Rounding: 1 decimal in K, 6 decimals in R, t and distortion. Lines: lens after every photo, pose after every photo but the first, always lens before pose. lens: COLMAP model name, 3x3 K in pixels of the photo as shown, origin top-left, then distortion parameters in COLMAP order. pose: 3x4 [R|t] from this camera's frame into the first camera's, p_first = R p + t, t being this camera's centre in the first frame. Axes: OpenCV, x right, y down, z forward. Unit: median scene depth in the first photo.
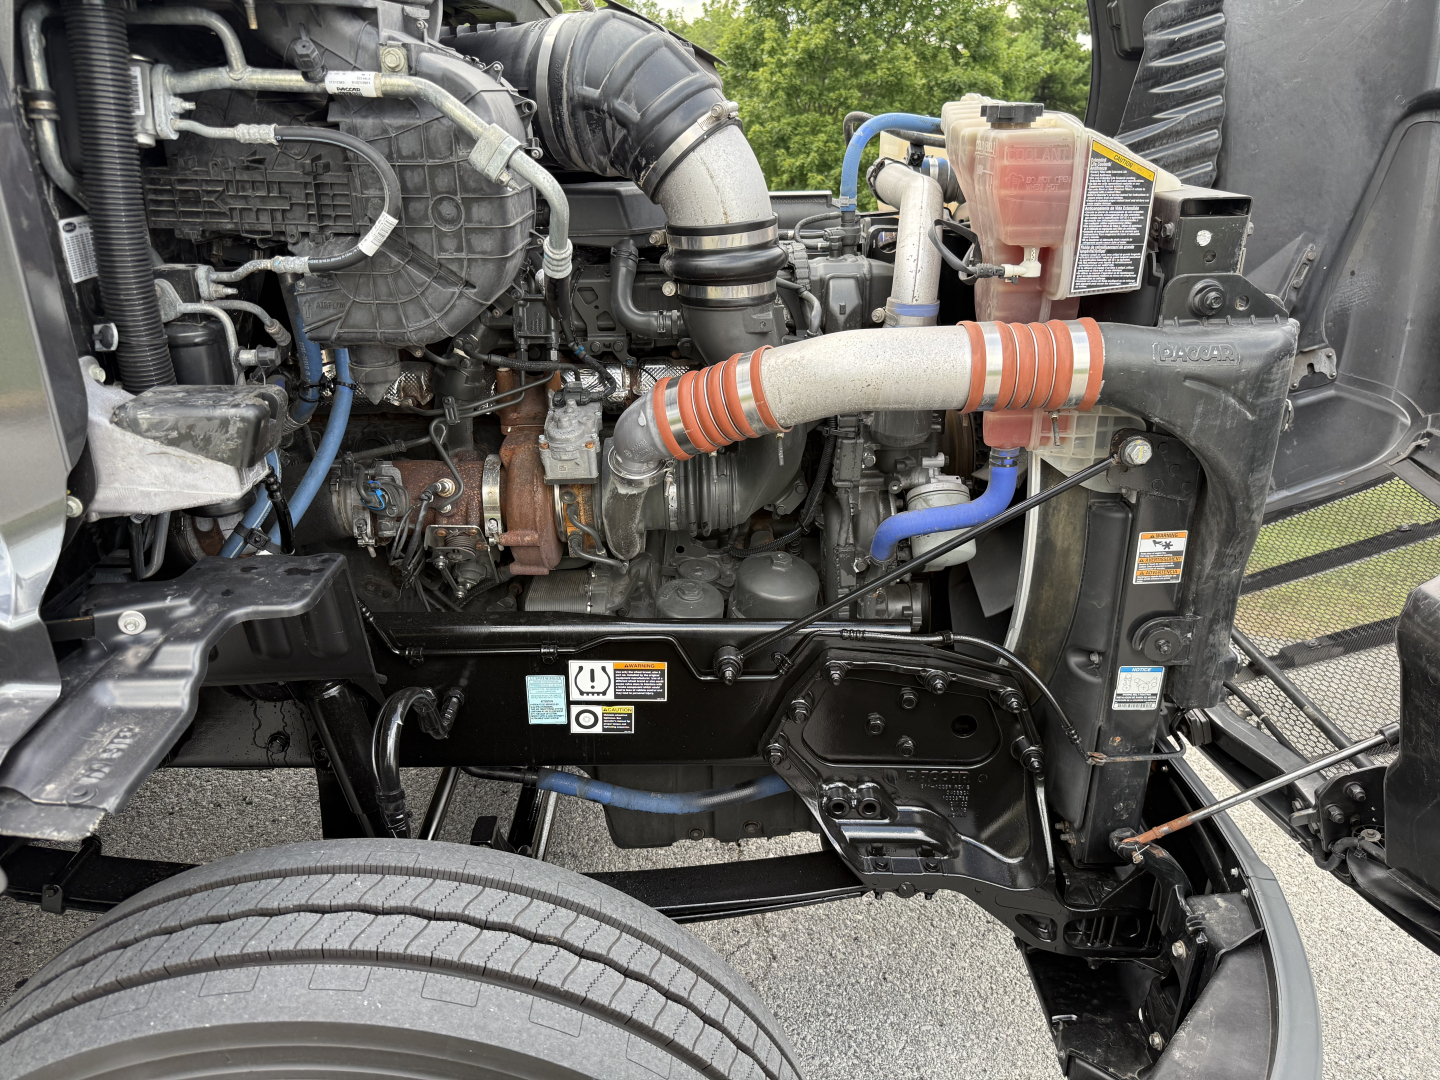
lens RADIAL K [[1038.7, 0, 714.9], [0, 1038.7, 537.5], [0, 0, 1]] dist [0.010786, -0.009580]
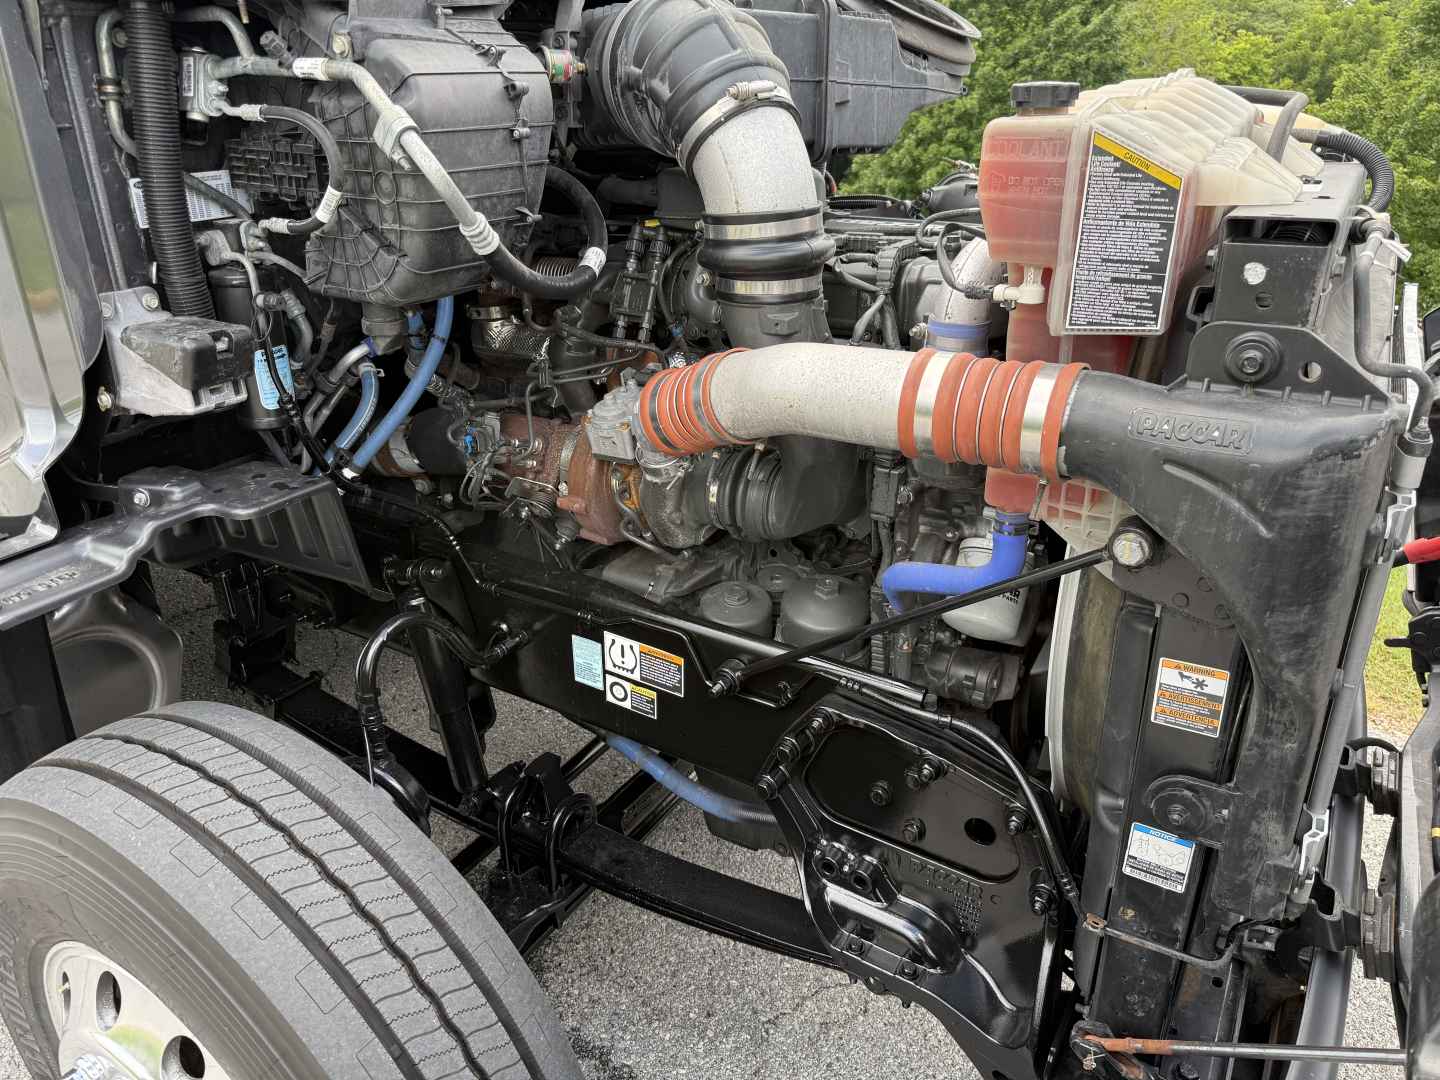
lens RADIAL K [[1038.7, 0, 714.9], [0, 1038.7, 537.5], [0, 0, 1]] dist [0.010786, -0.009580]
pose [[0.840645, 0.214514, -0.497292, 0.544885], [-0.202841, 0.976088, 0.078157, -0.091054], [0.502166, 0.035169, 0.864056, 0.203628]]
